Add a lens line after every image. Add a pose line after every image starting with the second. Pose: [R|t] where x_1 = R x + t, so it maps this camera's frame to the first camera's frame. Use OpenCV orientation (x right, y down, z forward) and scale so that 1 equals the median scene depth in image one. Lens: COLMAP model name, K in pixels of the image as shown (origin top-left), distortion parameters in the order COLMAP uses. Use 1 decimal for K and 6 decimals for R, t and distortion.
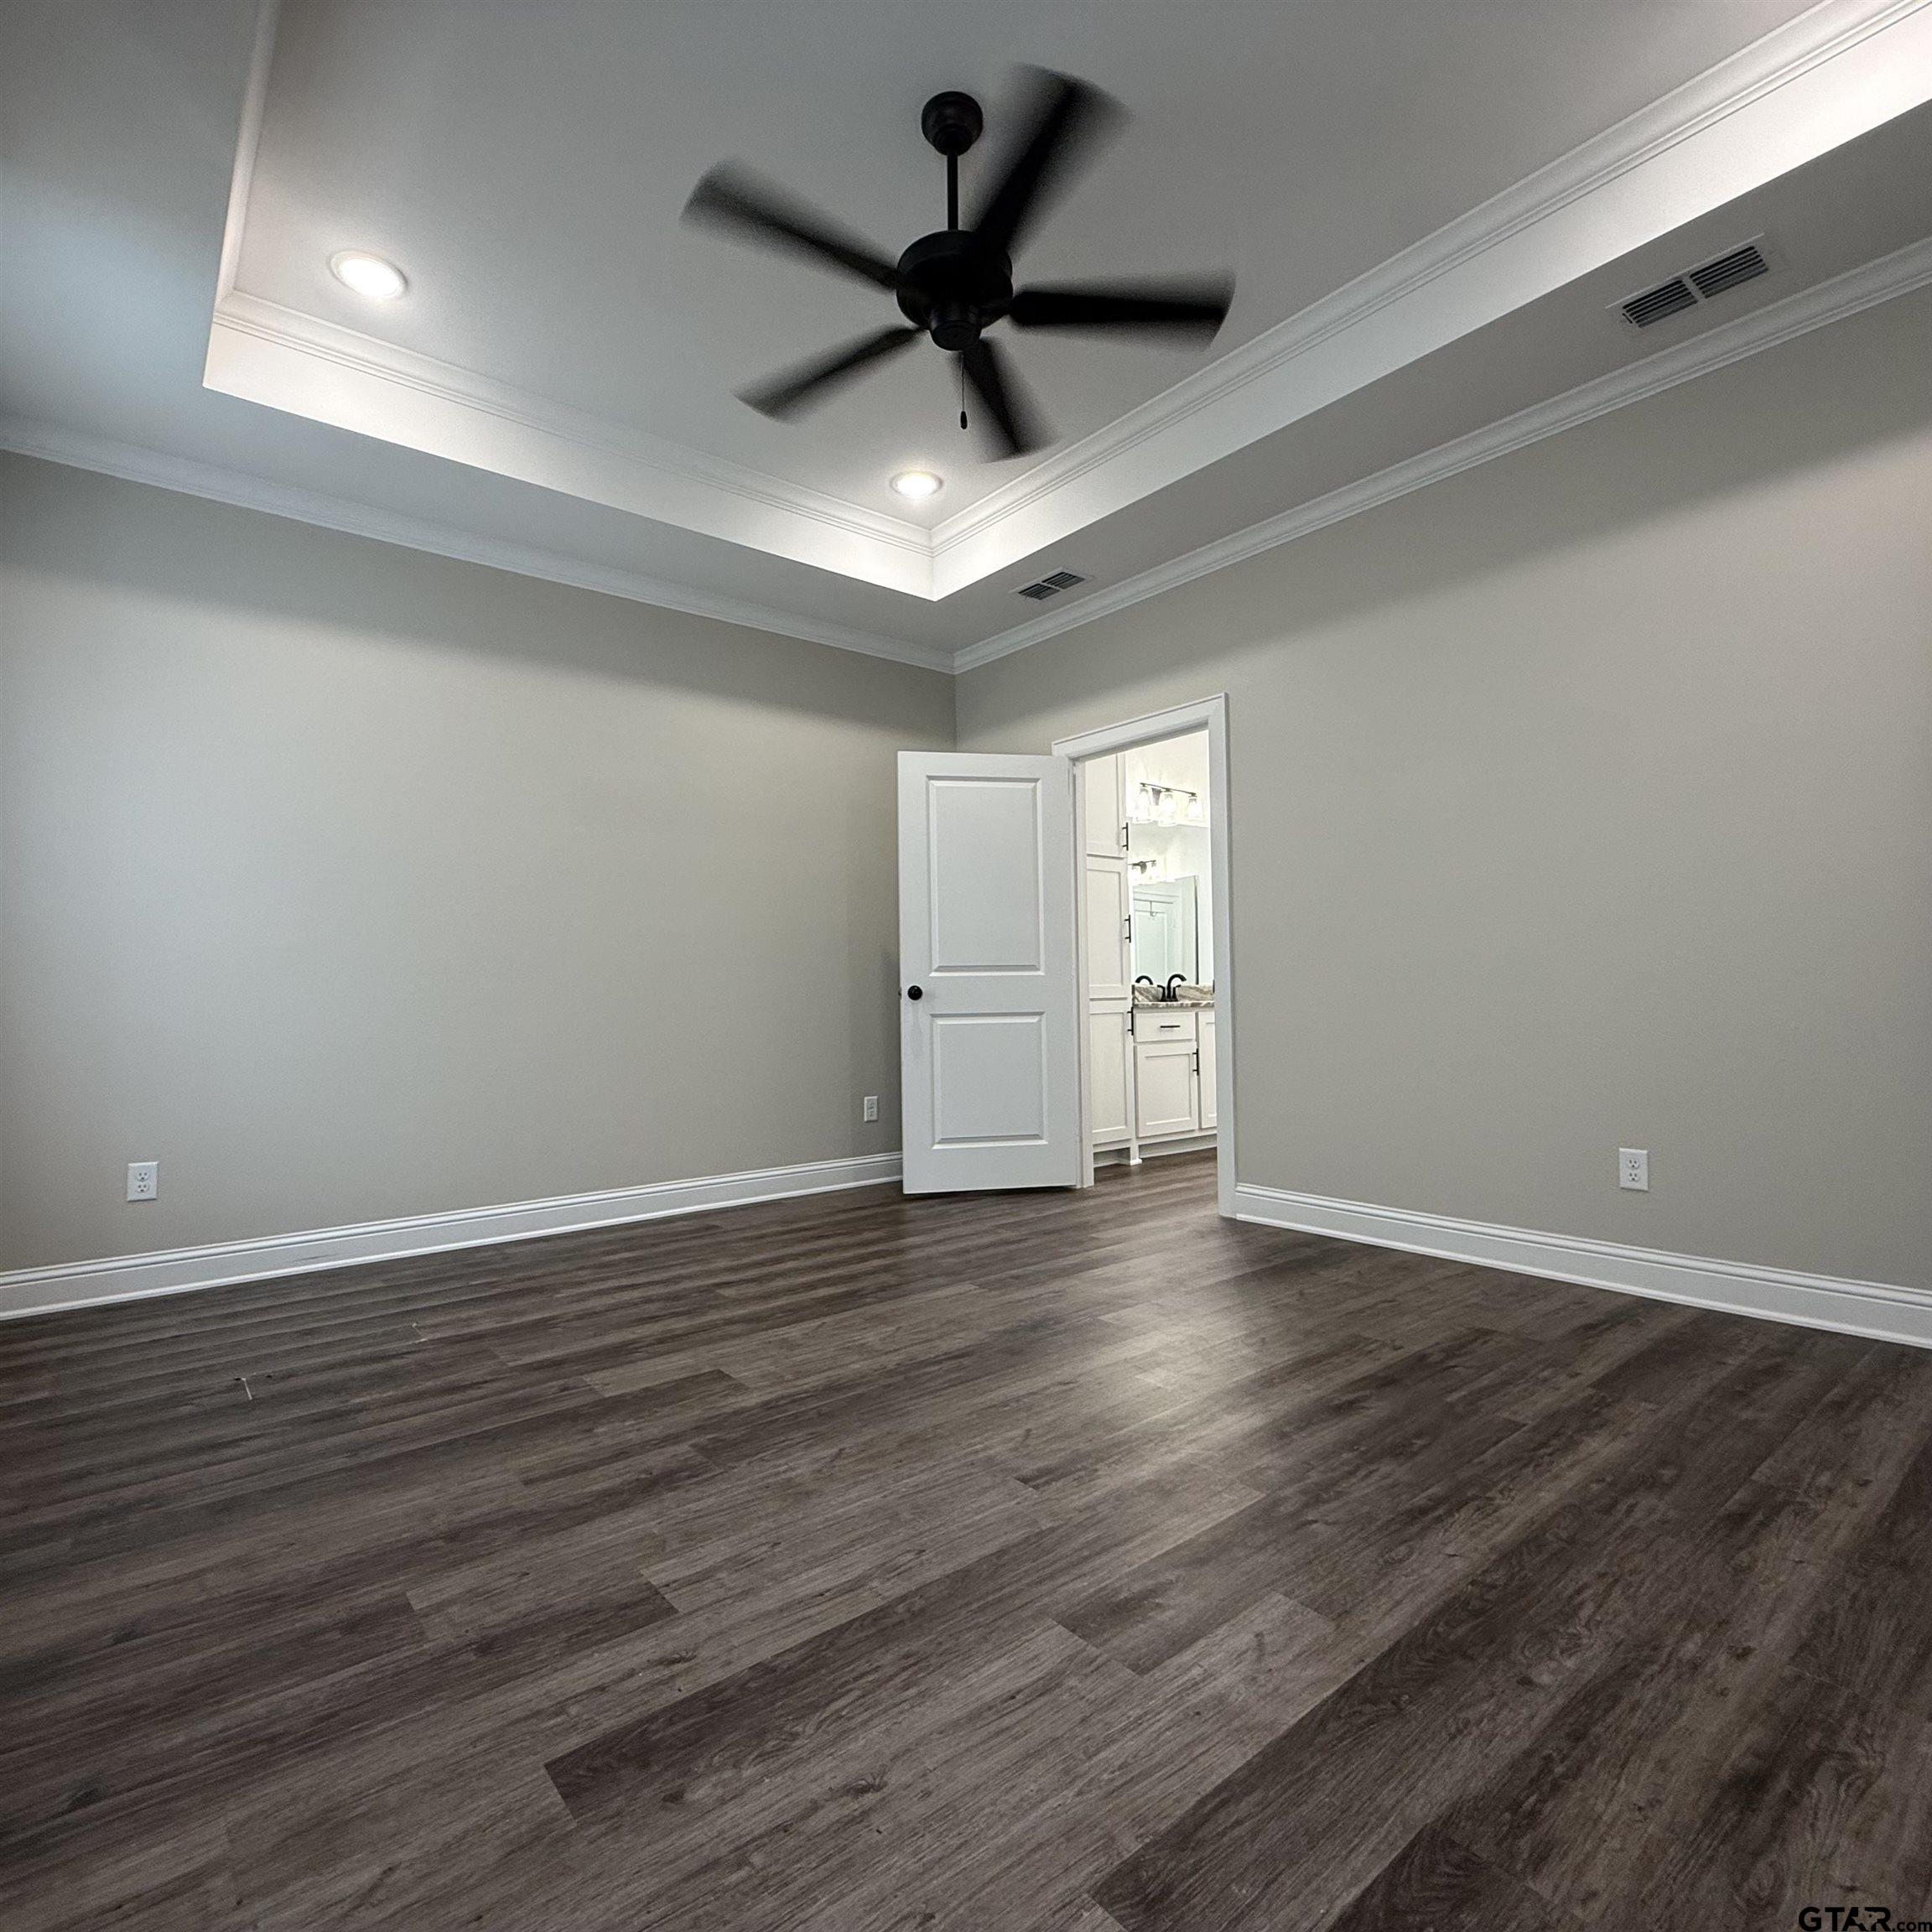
lens RADIAL K [[1032.9, 0, 965.1], [0, 1032.9, 968.3], [0, 0, 1]] dist [0.000487, -0.000136]
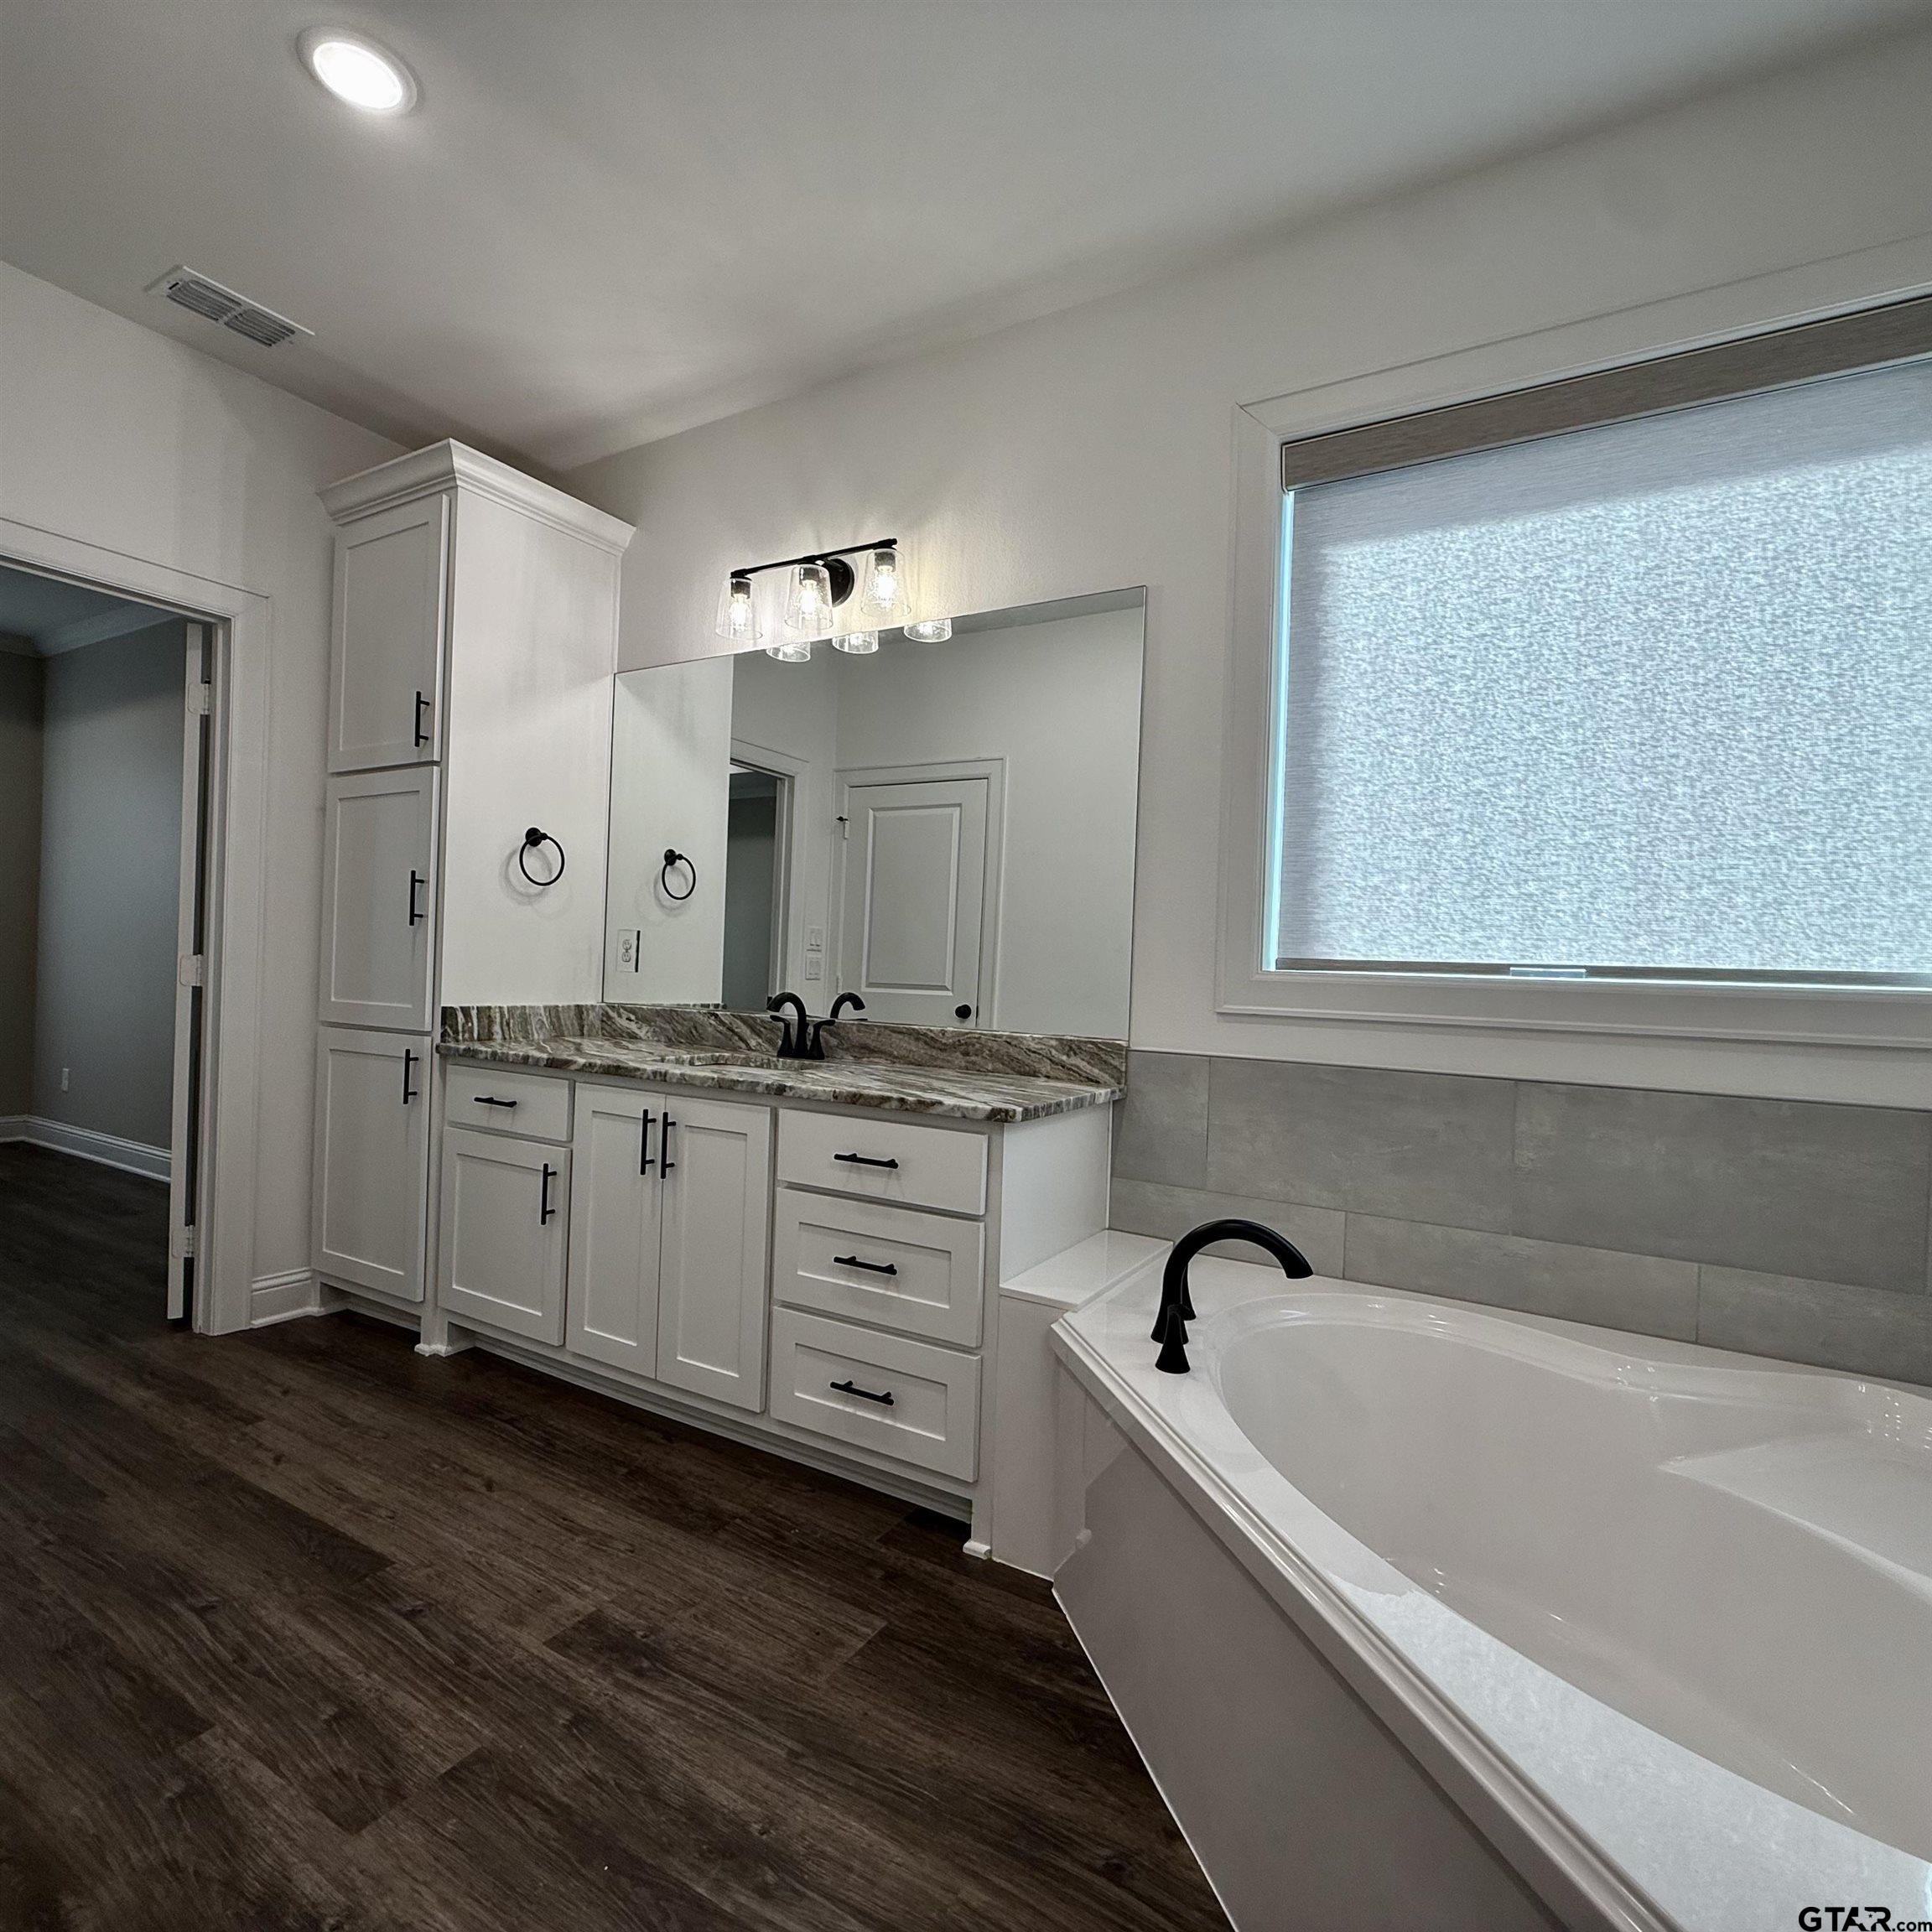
lens RADIAL K [[1021.1, 0, 962.7], [0, 1021.1, 973.3], [0, 0, 1]] dist [-0.000324, -0.001717]
pose [[0.341393, 0.036600, -0.939208, 1.611858], [-0.013005, 0.999330, 0.034215, -0.046607], [0.939831, 0.000533, 0.341640, 2.374304]]
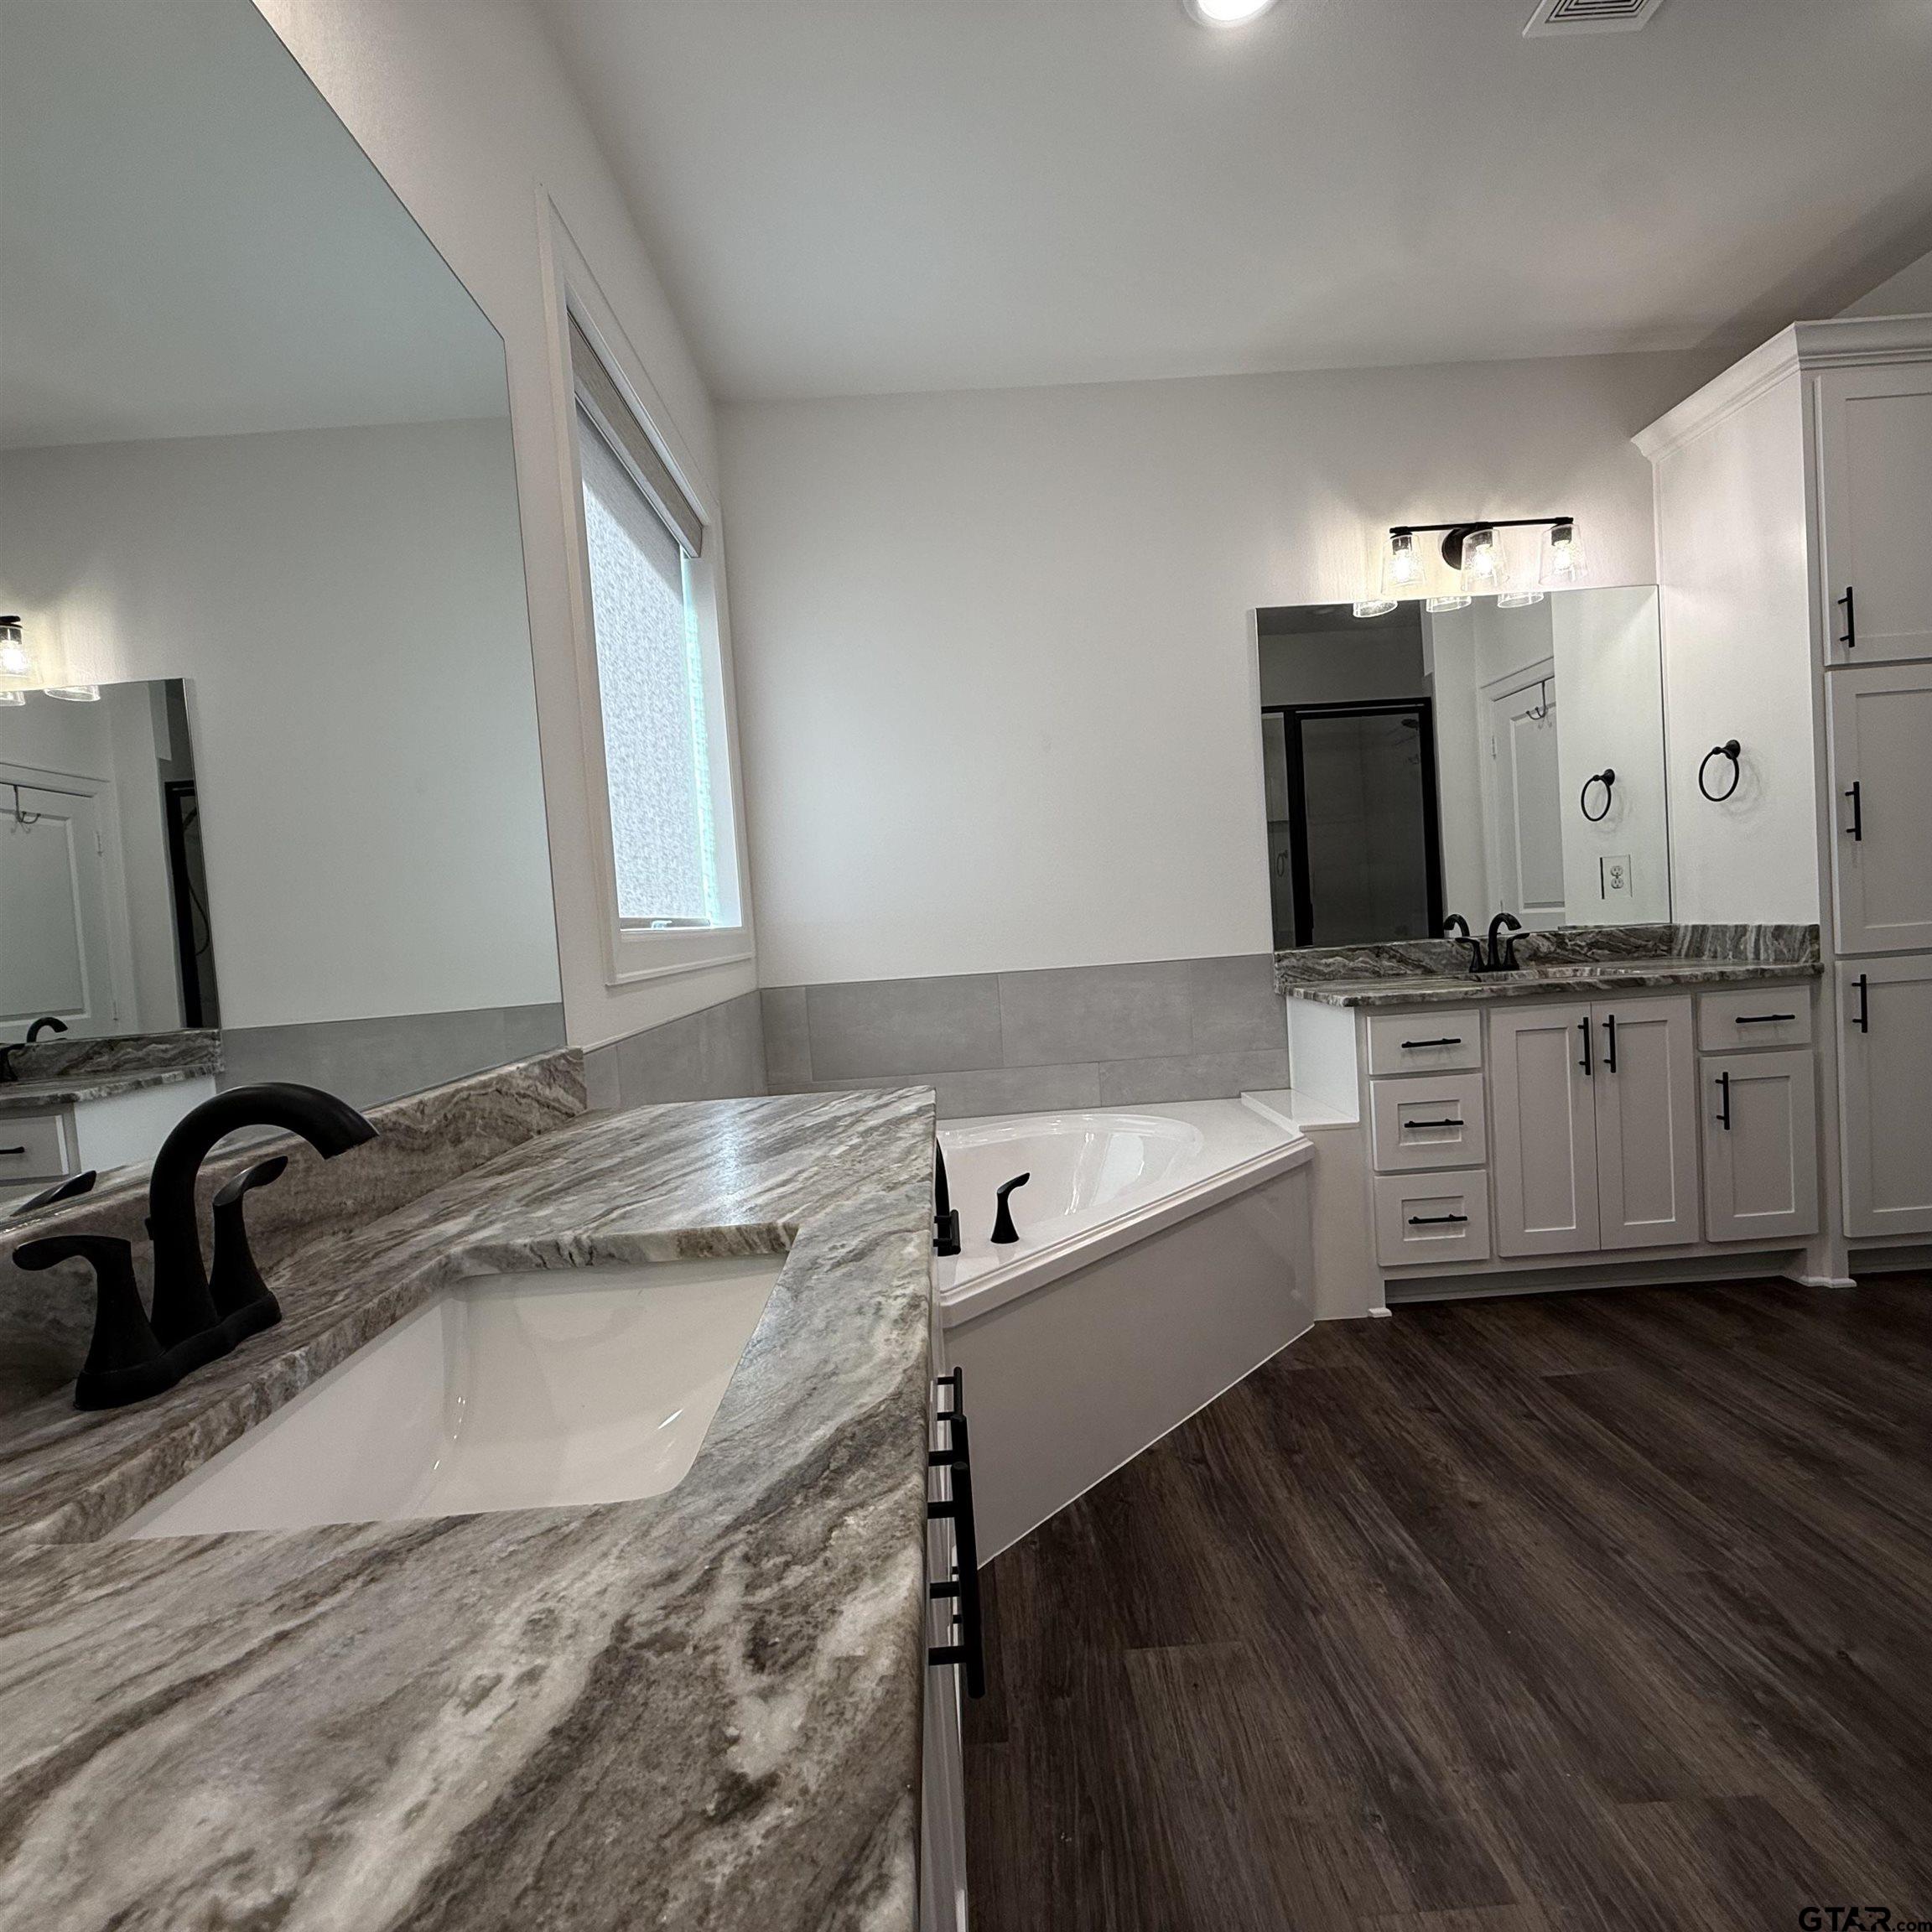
lens RADIAL K [[1032.9, 0, 965.1], [0, 1032.9, 968.3], [0, 0, 1]] dist [0.000487, -0.000136]
pose [[0.617500, -0.059720, 0.784300, 0.431365], [0.031136, 0.998188, 0.051492, -0.025432], [-0.785954, -0.007376, 0.618241, 2.257599]]
